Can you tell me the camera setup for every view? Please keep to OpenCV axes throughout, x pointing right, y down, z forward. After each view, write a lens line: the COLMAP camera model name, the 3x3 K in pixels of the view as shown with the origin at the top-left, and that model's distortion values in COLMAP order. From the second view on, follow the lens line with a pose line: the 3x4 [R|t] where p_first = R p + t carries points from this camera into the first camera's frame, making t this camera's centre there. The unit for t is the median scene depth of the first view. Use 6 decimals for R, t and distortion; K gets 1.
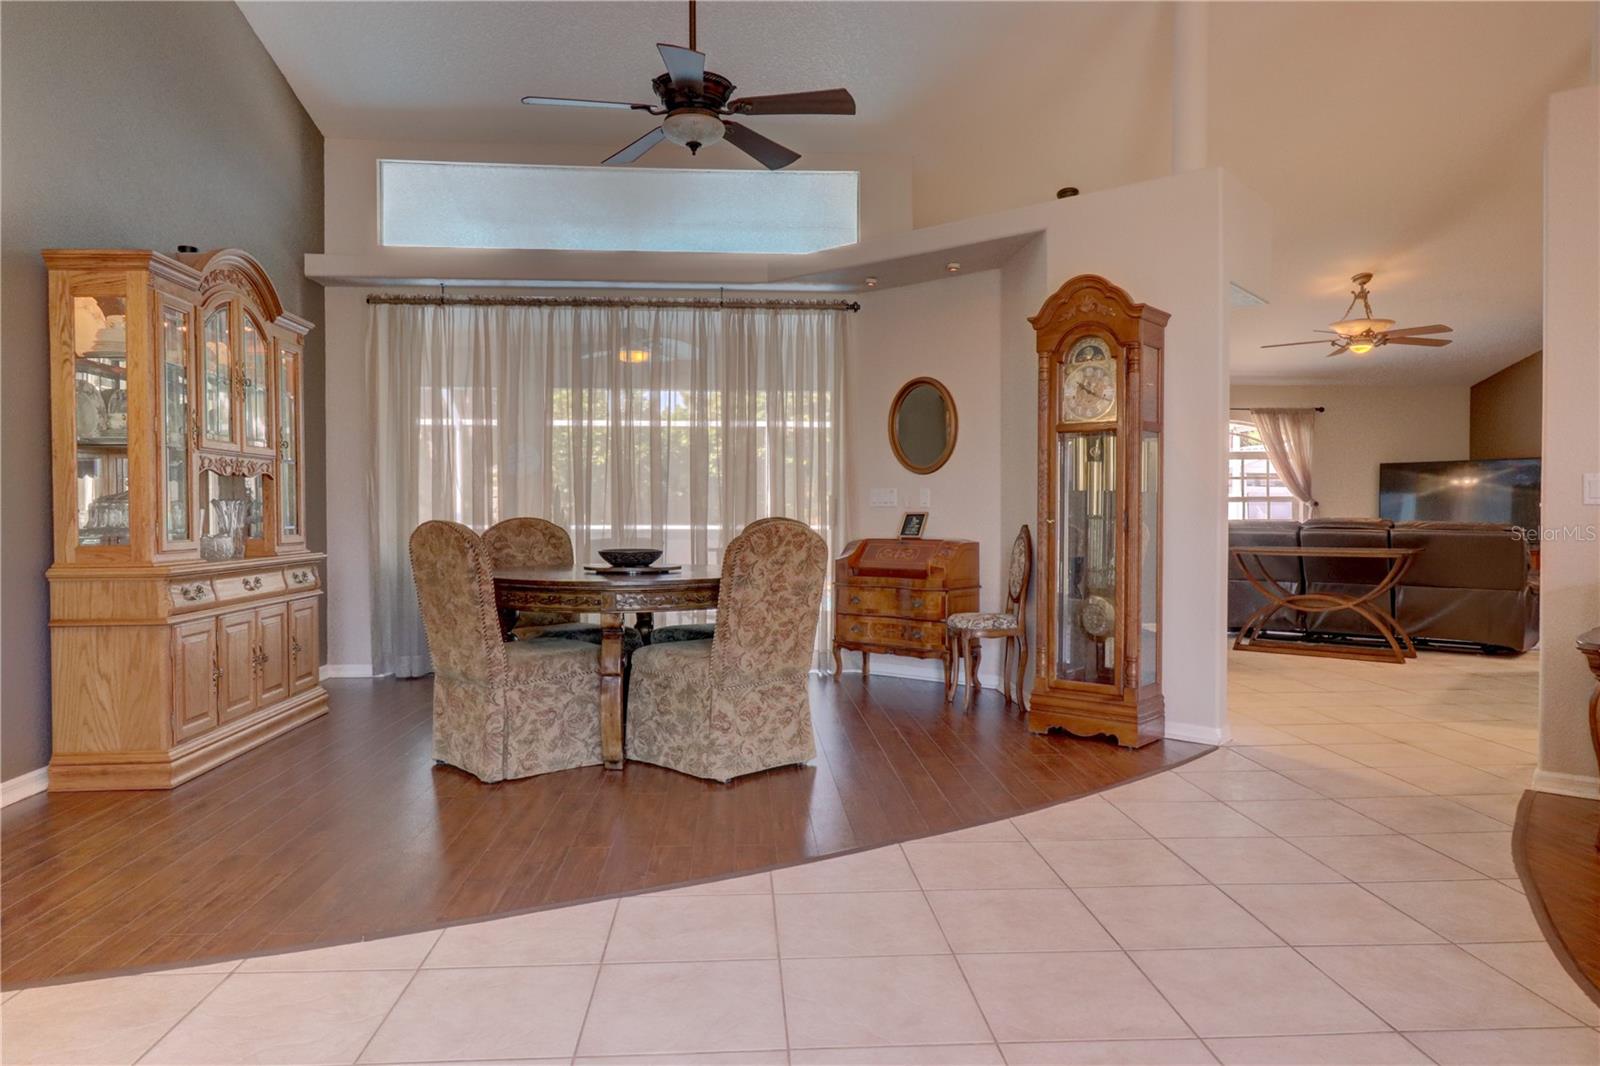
lens RADIAL K [[1069.8, 0, 802.7], [0, 1069.8, 535.5], [0, 0, 1]] dist [0.000327, 0.003891]
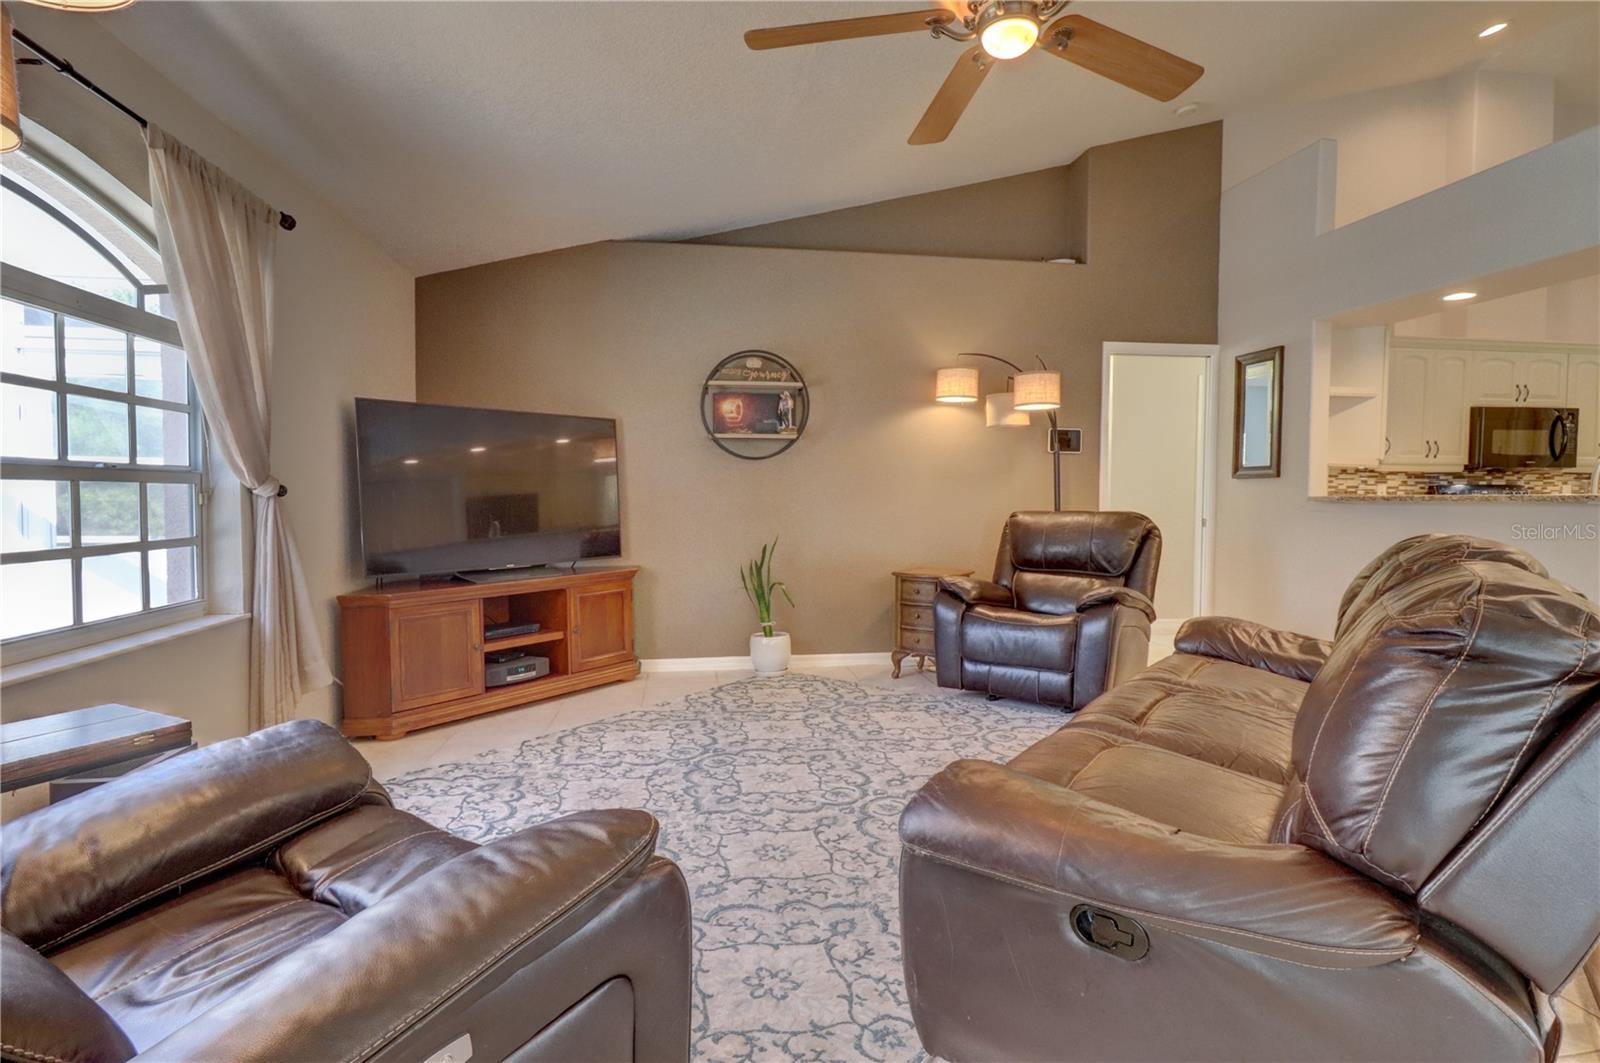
lens RADIAL K [[796.3, 0, 802.7], [0, 796.3, 524.3], [0, 0, 1]] dist [0.003724, -0.000721]
pose [[-0.081887, -0.030203, 0.996184, 0.485108], [0.023699, 0.999199, 0.032243, -0.054733], [-0.996360, 0.026249, -0.081105, 2.015098]]
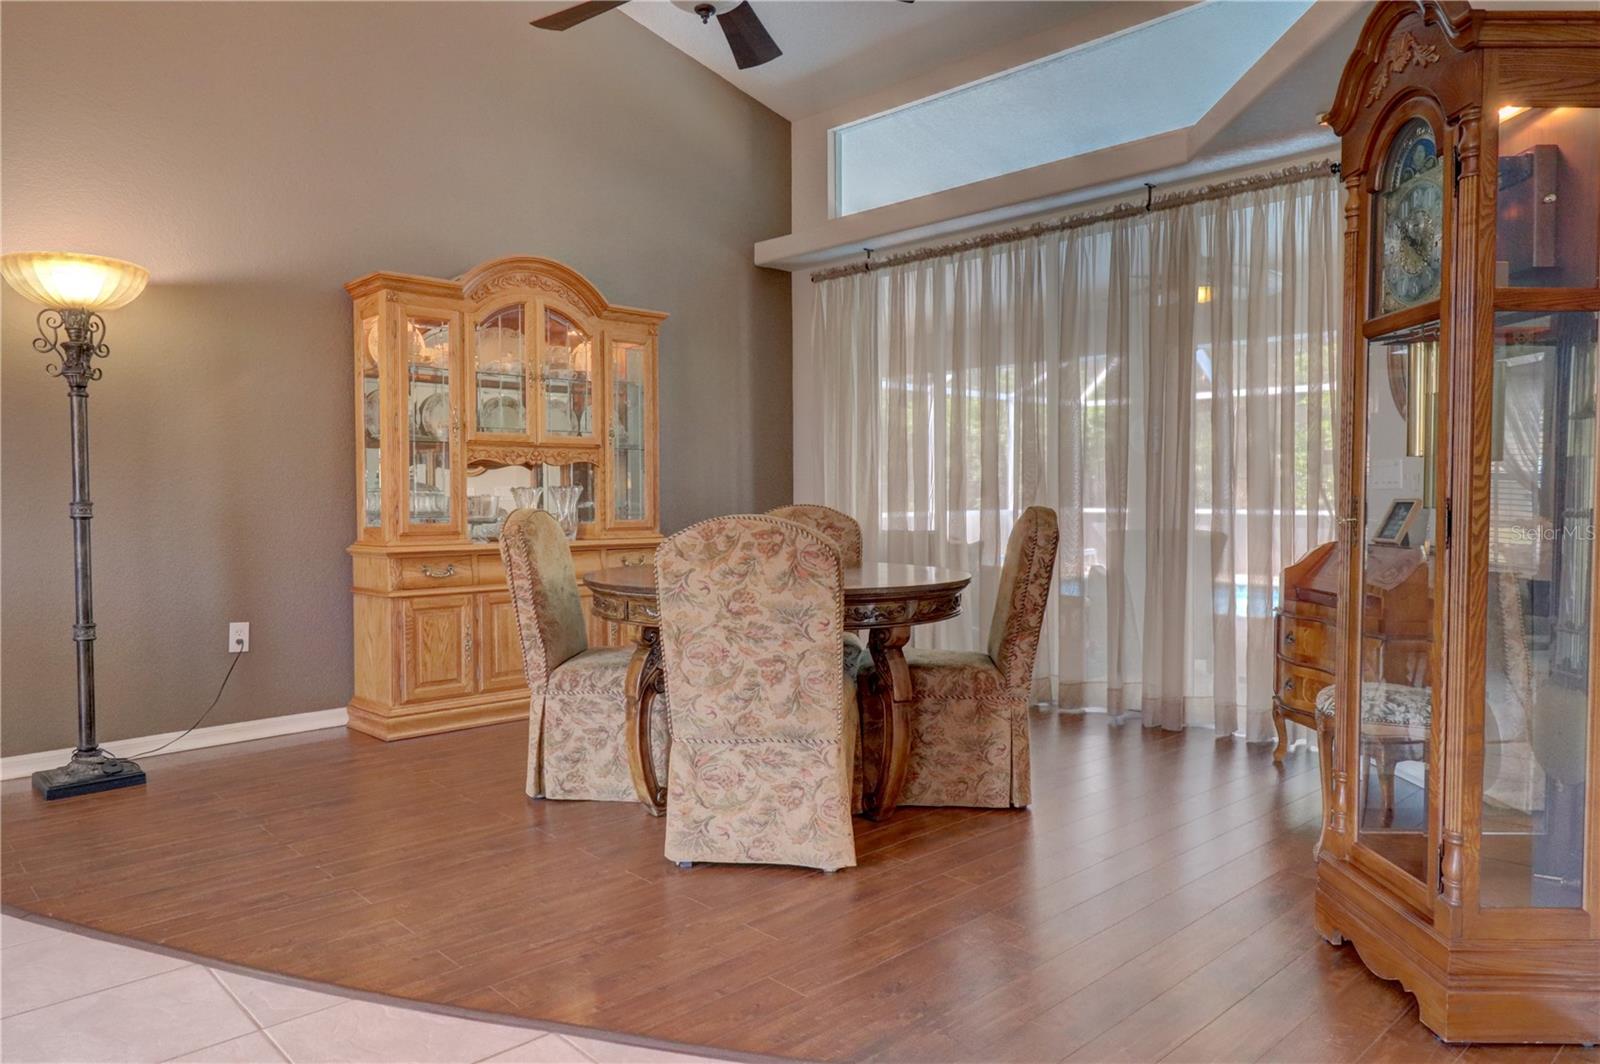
lens RADIAL K [[1069.8, 0, 797.2], [0, 1069.8, 527.3], [0, 0, 1]] dist [0.000327, 0.003891]
pose [[0.631113, 0.022958, -0.775351, 0.458023], [-0.014993, 0.999736, 0.017398, -0.014729], [0.775546, 0.000645, 0.631290, 0.497843]]
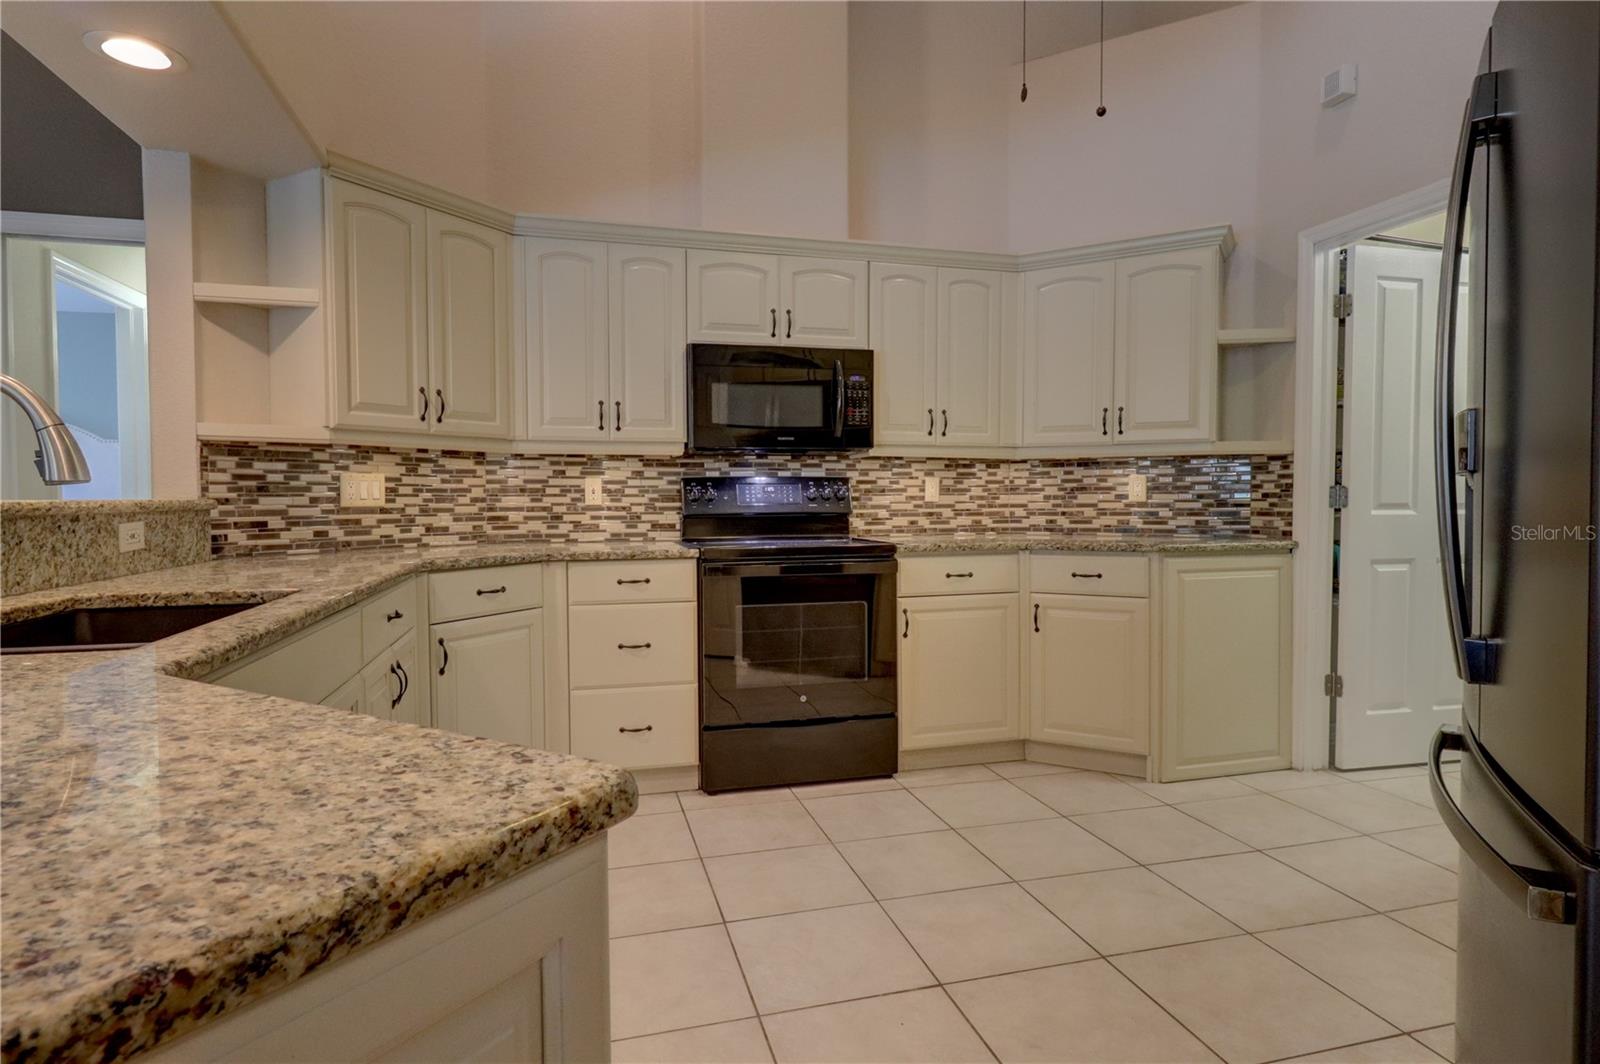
lens RADIAL K [[865.4, 0, 812.6], [0, 865.4, 522.8], [0, 0, 1]] dist [0.000783, -0.001176]
pose [[-0.198536, -0.025588, 0.979760, 0.807119], [0.029264, 0.999059, 0.032022, -0.033682], [-0.979657, 0.035029, -0.197600, 1.028047]]
